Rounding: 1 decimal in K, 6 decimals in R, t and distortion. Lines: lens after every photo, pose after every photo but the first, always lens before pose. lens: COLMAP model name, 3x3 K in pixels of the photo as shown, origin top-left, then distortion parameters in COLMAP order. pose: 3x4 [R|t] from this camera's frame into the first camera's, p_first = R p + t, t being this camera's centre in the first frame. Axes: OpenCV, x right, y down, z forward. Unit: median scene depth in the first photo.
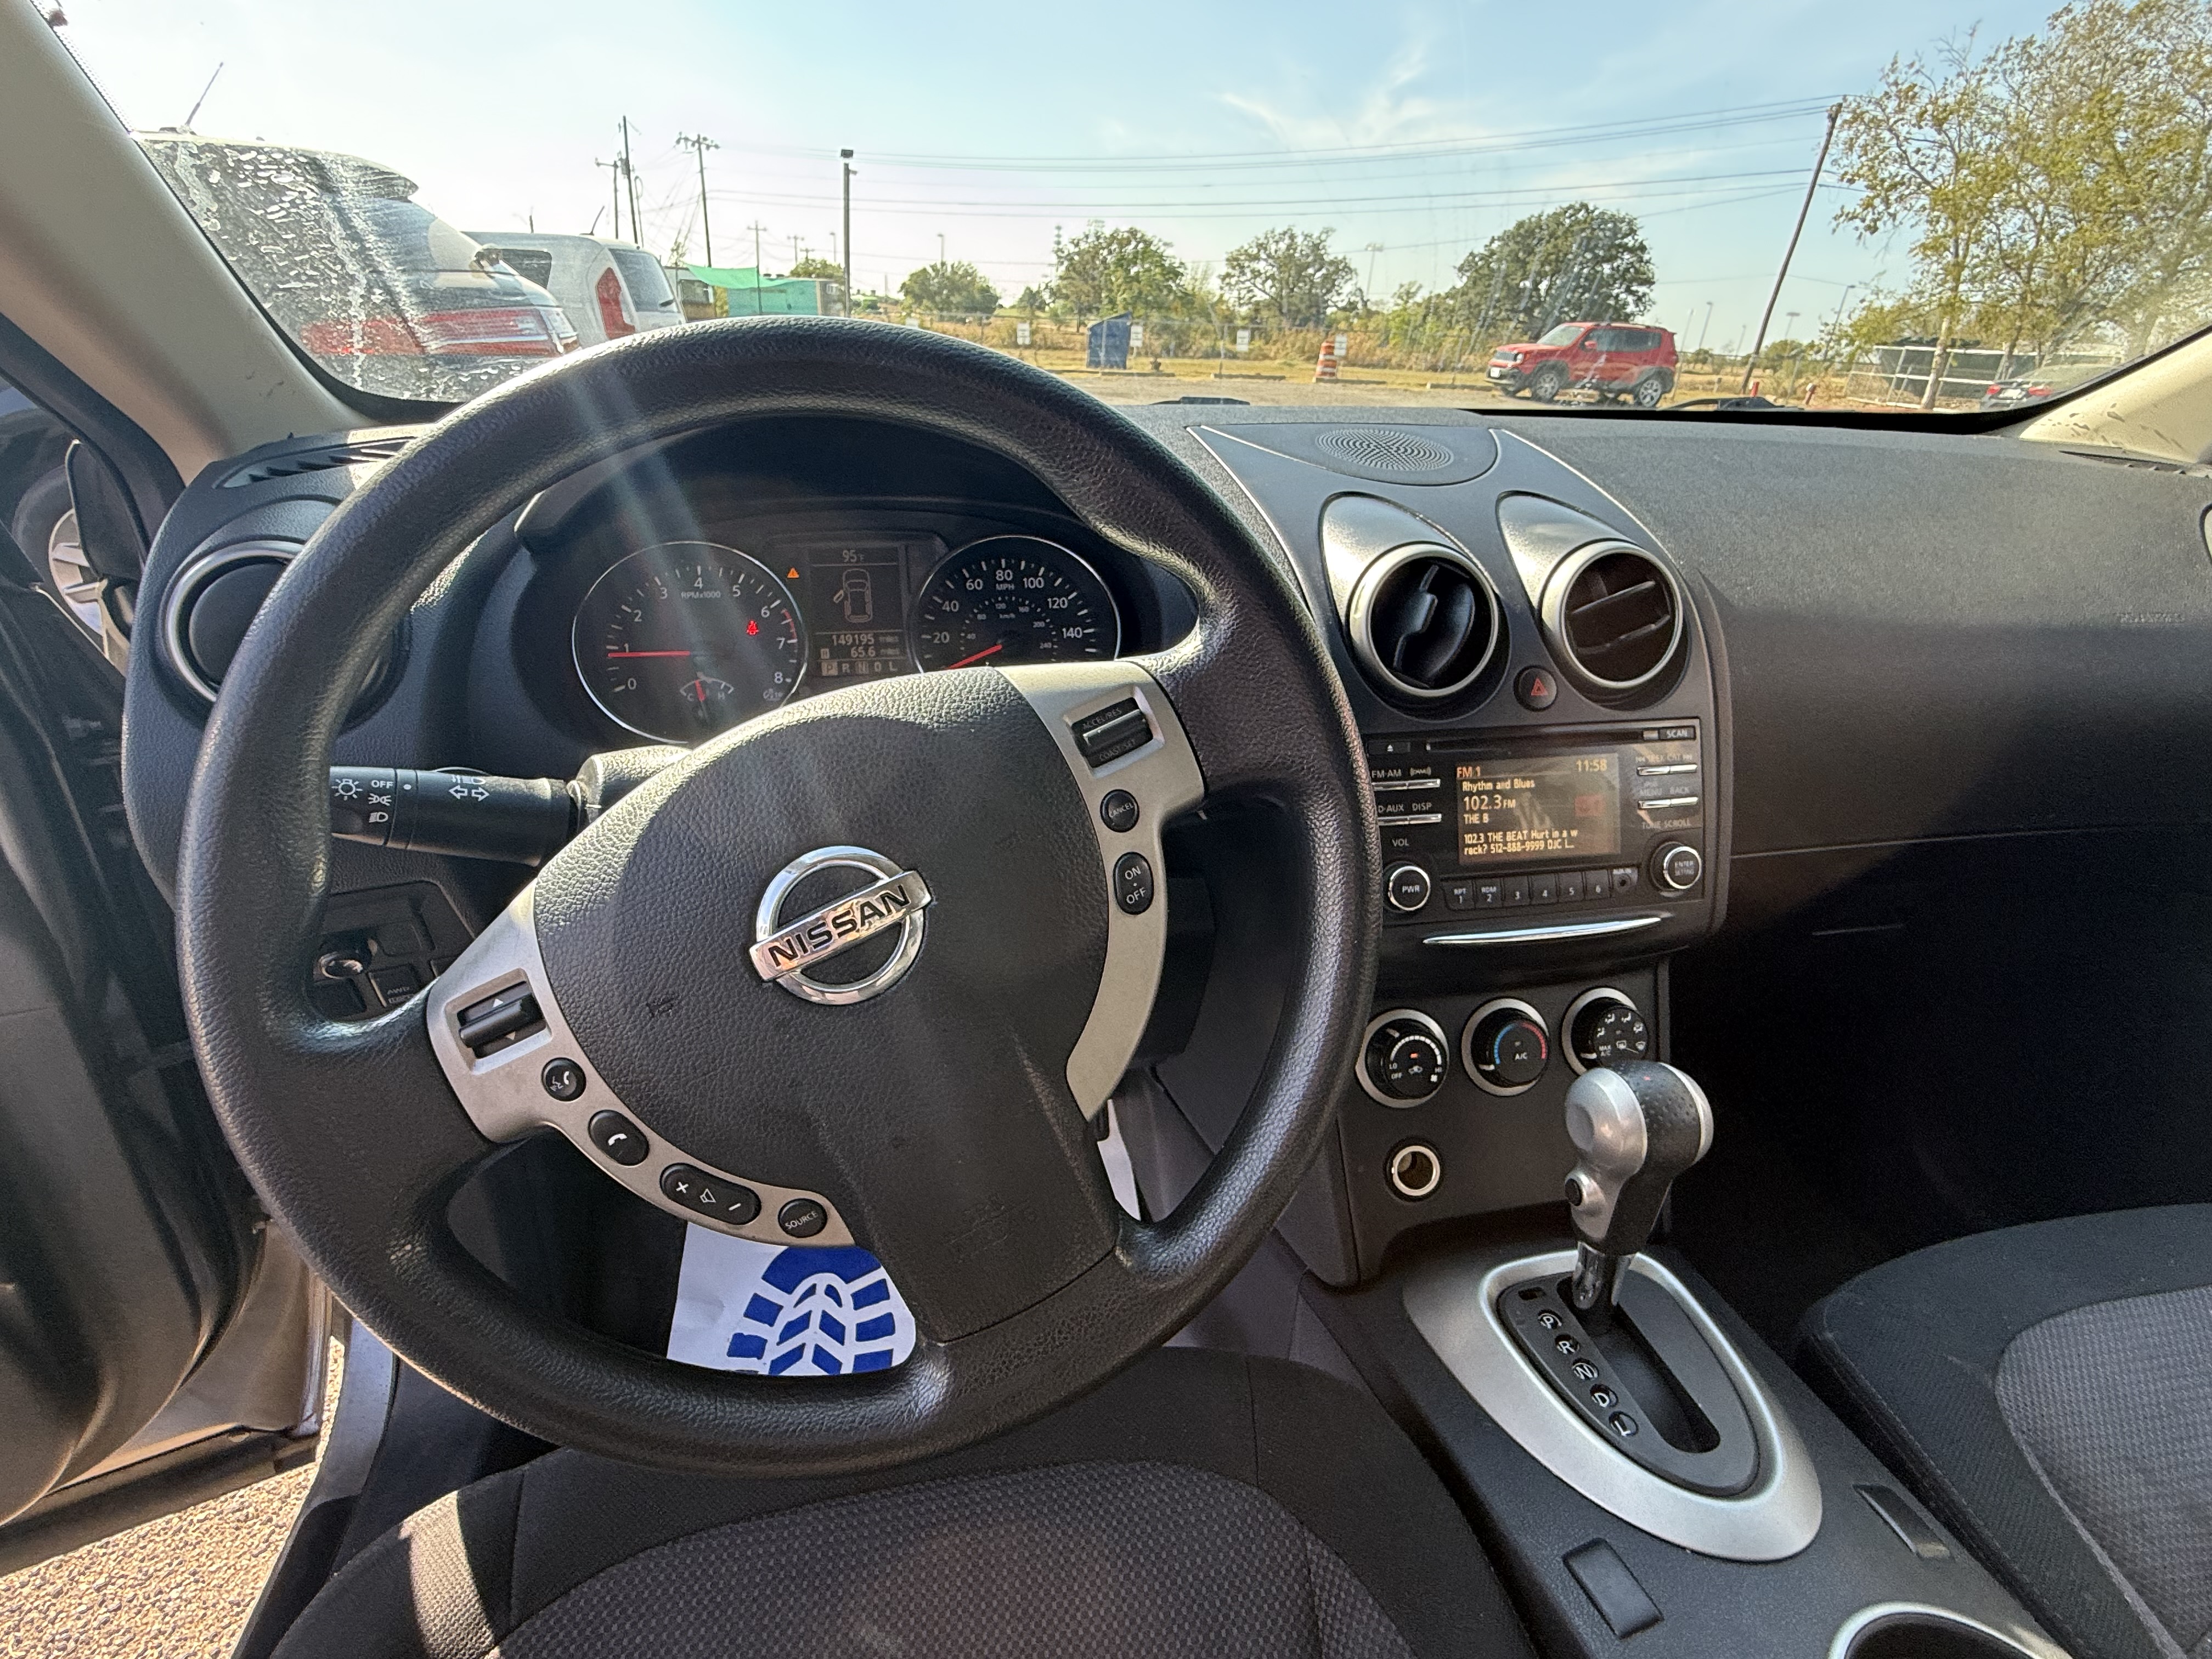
lens RADIAL K [[1064.5, 0, 1095.4], [0, 1064.5, 833.7], [0, 0, 1]] dist [0.000604, 0.000522]
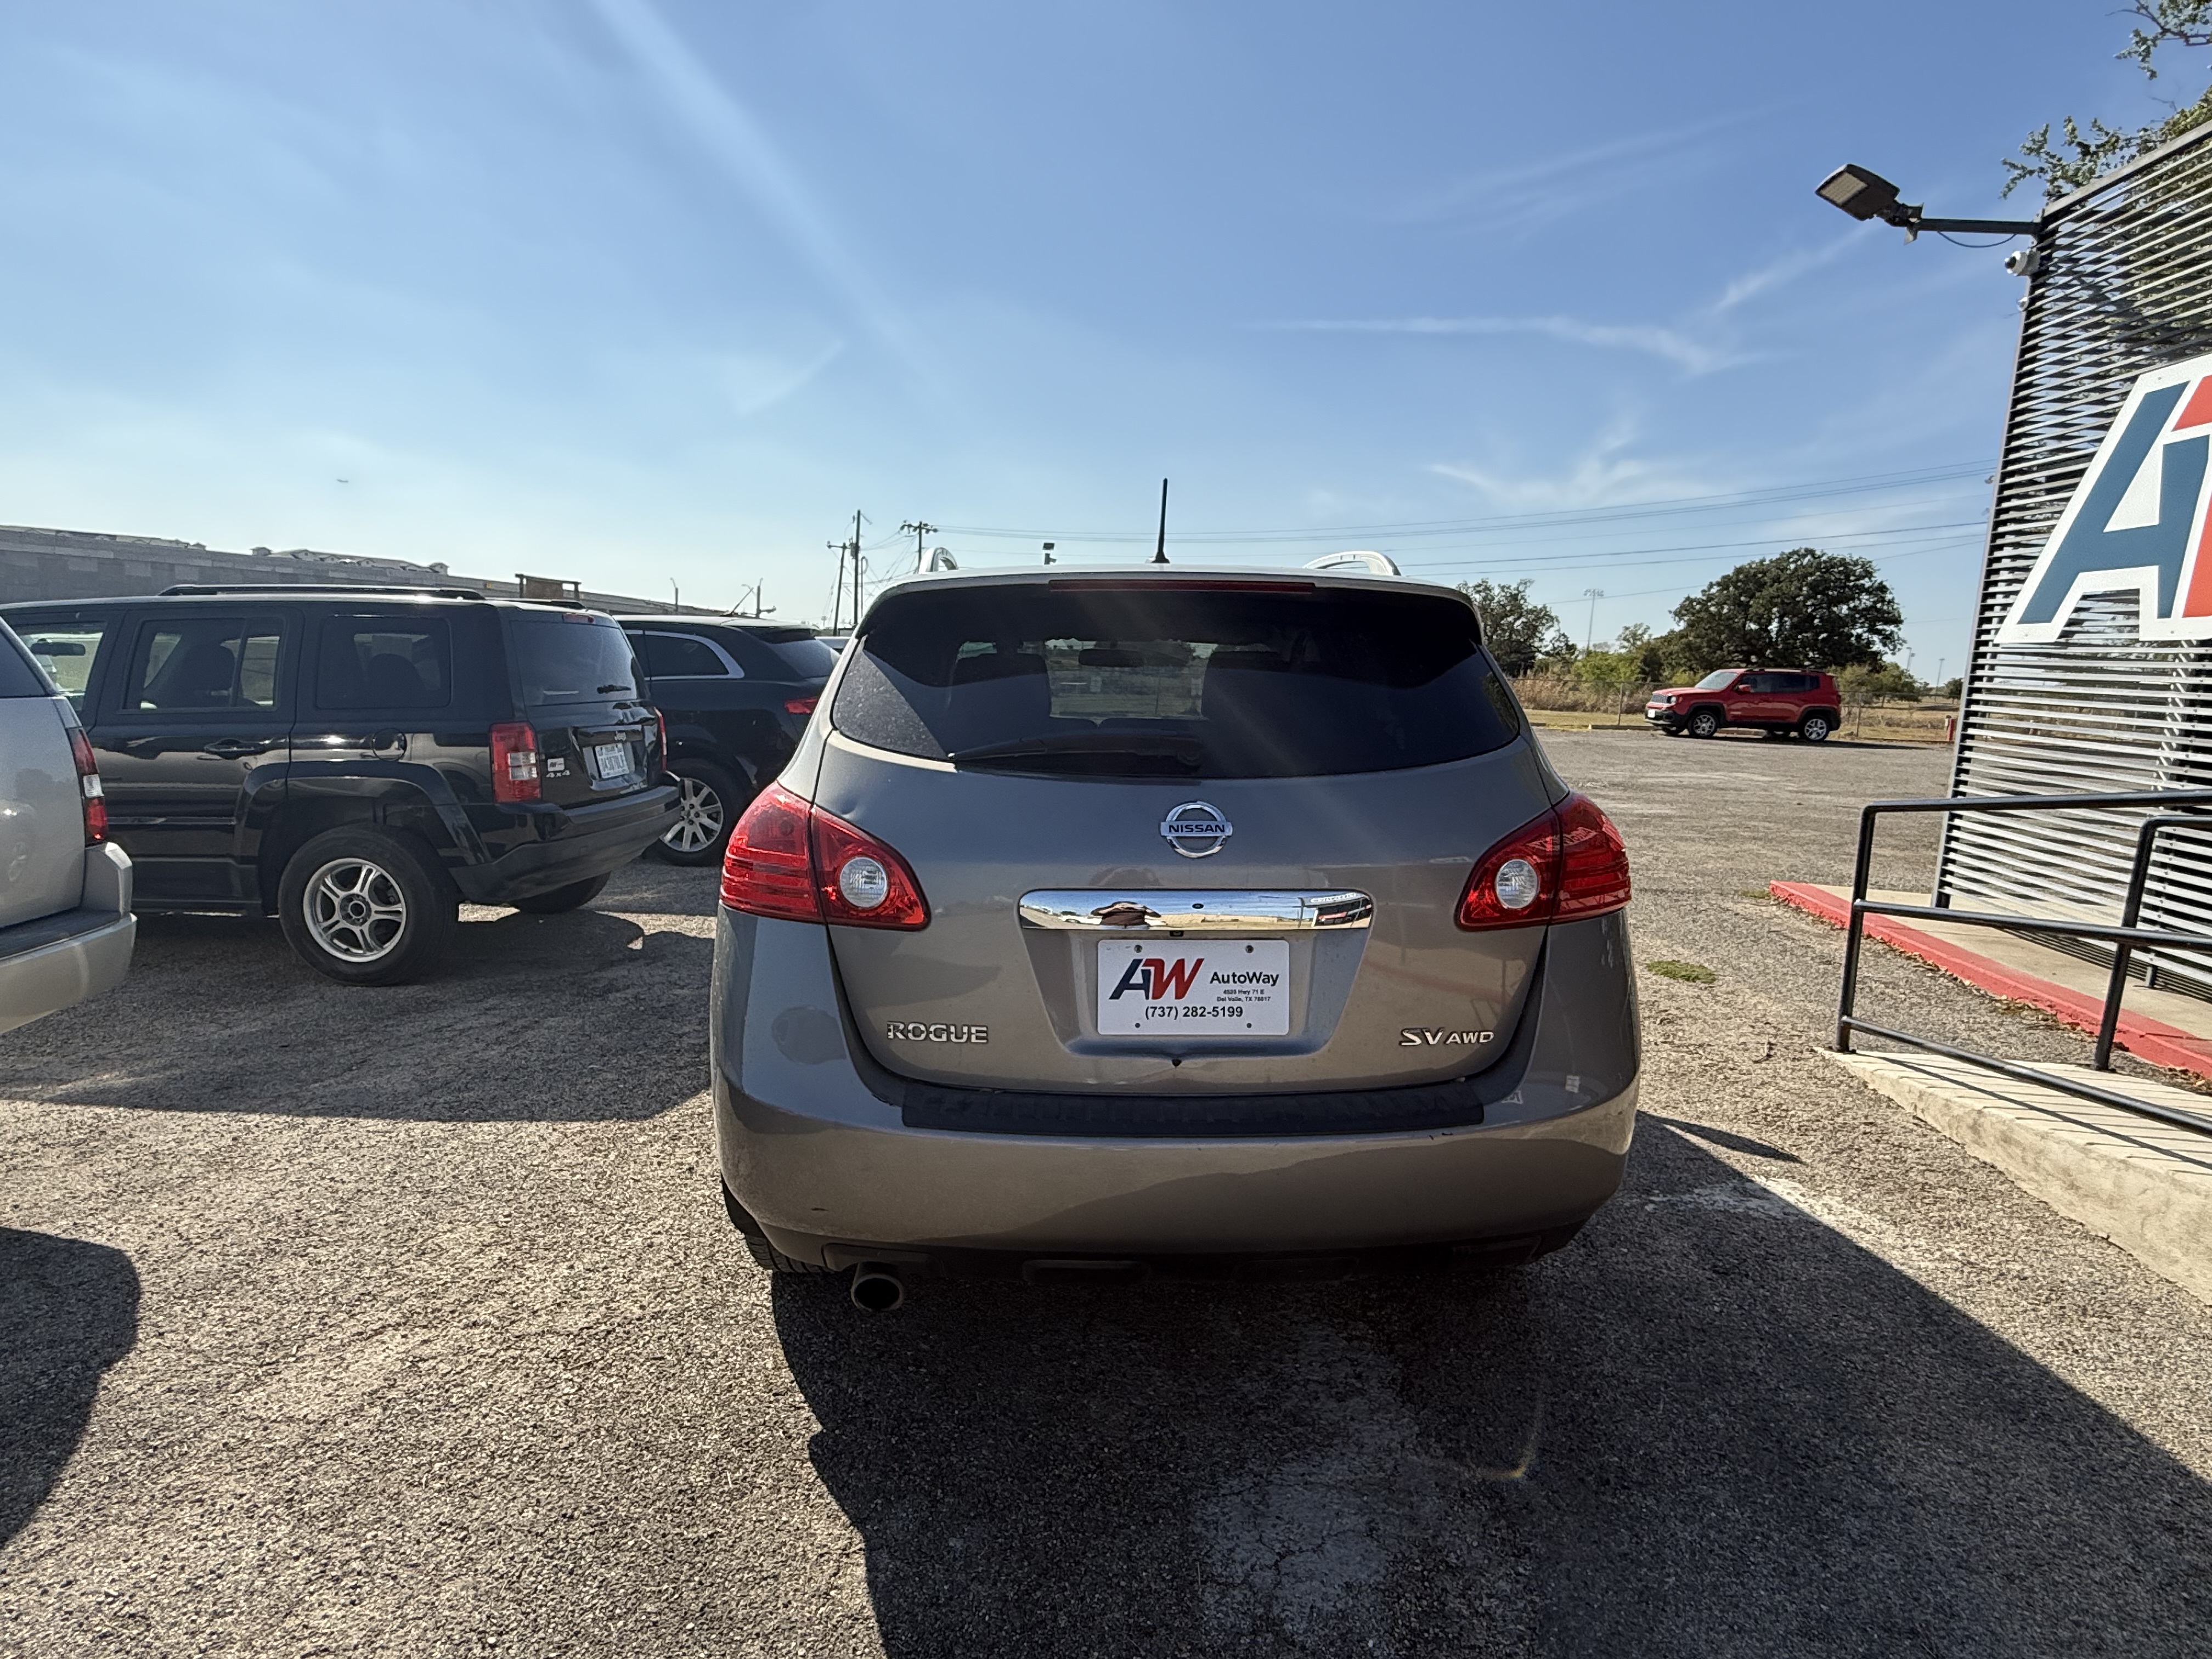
lens RADIAL K [[1222.3, 0, 1100.0], [0, 1222.3, 832.3], [0, 0, 1]] dist [0.003202, -0.003832]
pose [[0.986896, 0.005794, -0.161252, 0.054927], [-0.055537, 0.950492, -0.305746, 0.091084], [0.151497, 0.310695, 0.938359, -0.211300]]
